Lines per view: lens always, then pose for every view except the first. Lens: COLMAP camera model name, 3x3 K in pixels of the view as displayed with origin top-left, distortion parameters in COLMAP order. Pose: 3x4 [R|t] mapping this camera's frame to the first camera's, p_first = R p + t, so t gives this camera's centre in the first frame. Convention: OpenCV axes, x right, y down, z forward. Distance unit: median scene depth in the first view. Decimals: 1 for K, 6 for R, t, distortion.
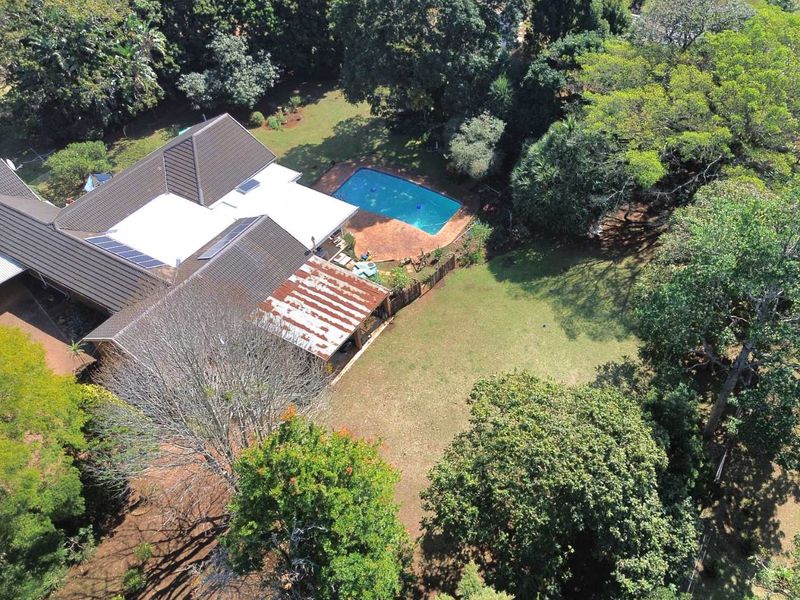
lens RADIAL K [[650.2, 0, 466.8], [0, 650.2, 298.2], [0, 0, 1]] dist [0.116397, -0.151087]
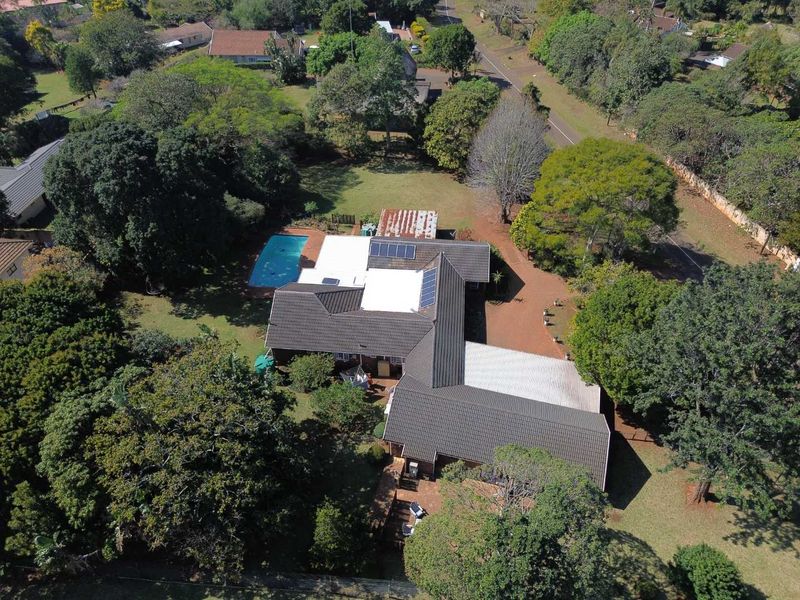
lens RADIAL K [[572.6, 0, 400.0], [0, 572.6, 300.0], [0, 0, 1]] dist [0.084593, -0.088941]
pose [[-0.403115, -0.592408, 0.697532, -1.429138], [0.669045, 0.329275, 0.666301, -0.981375], [-0.624402, 0.735276, 0.263612, 0.730116]]
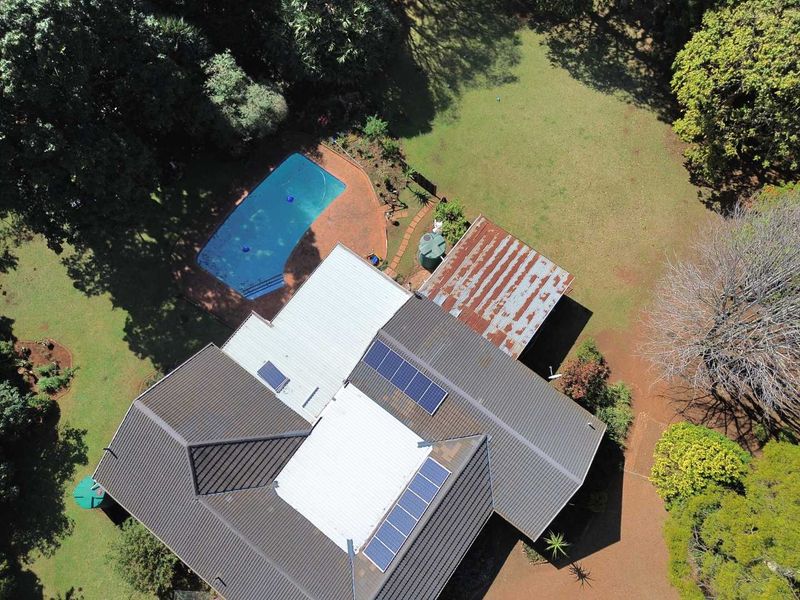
lens RADIAL K [[572.6, 0, 400.0], [0, 572.6, 300.0], [0, 0, 1]] dist [0.084593, -0.088941]
pose [[0.131949, -0.949196, 0.285686, -0.481893], [0.726329, 0.288709, 0.623773, -0.570859], [-0.674563, 0.125196, 0.727524, 0.496997]]
